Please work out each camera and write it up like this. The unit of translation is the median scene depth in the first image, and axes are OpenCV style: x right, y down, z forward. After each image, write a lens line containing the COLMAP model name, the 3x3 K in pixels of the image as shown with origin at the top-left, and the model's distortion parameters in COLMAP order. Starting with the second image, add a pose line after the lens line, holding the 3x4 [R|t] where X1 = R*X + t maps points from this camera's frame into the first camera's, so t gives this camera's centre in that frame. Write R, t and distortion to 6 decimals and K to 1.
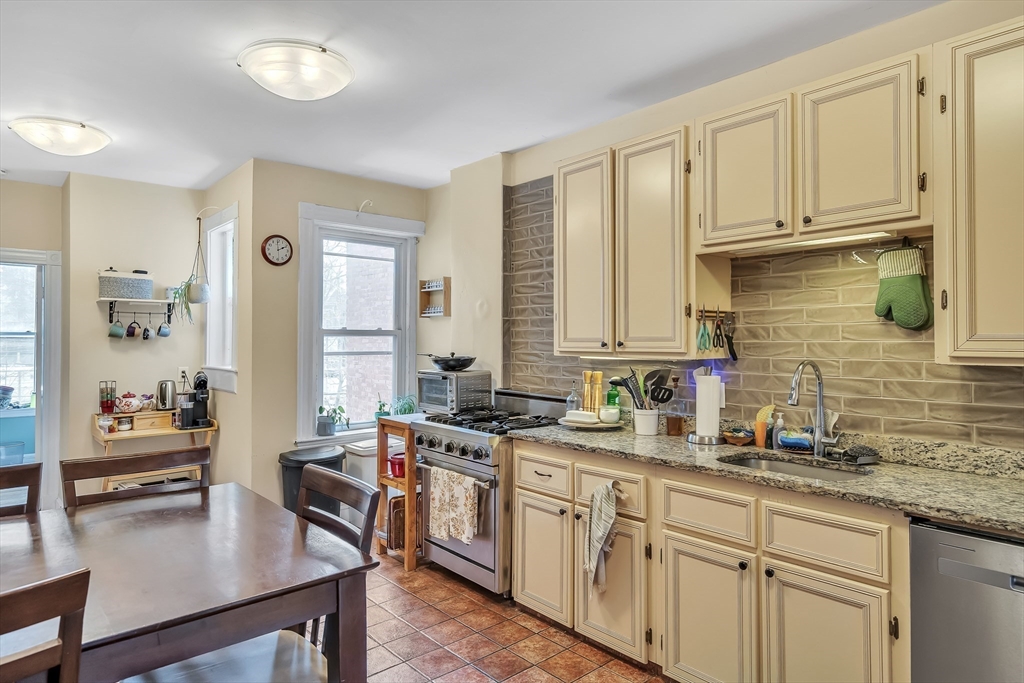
lens RADIAL K [[598.0, 0, 516.2], [0, 598.0, 339.2], [0, 0, 1]] dist [-0.002057, -0.000292]
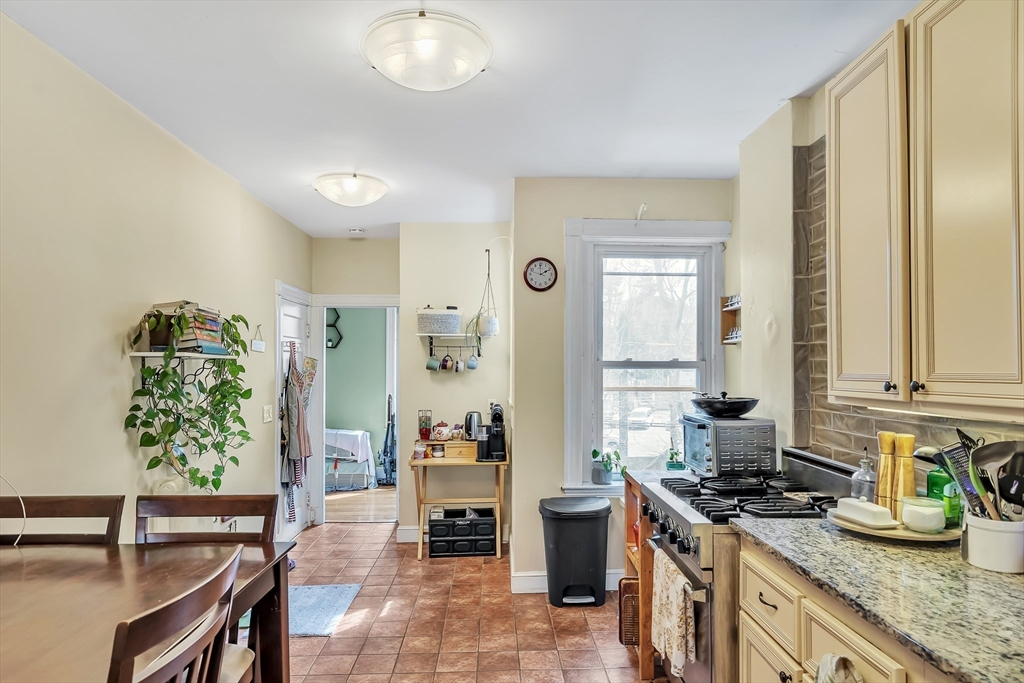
lens RADIAL K [[621.4, 0, 525.1], [0, 621.4, 363.9], [0, 0, 1]] dist [0.007016, -0.000777]
pose [[0.776371, -0.004266, -0.630262, 0.175587], [-0.001124, 0.999966, -0.008153, -0.005078], [0.630275, 0.007038, 0.776340, 0.250190]]
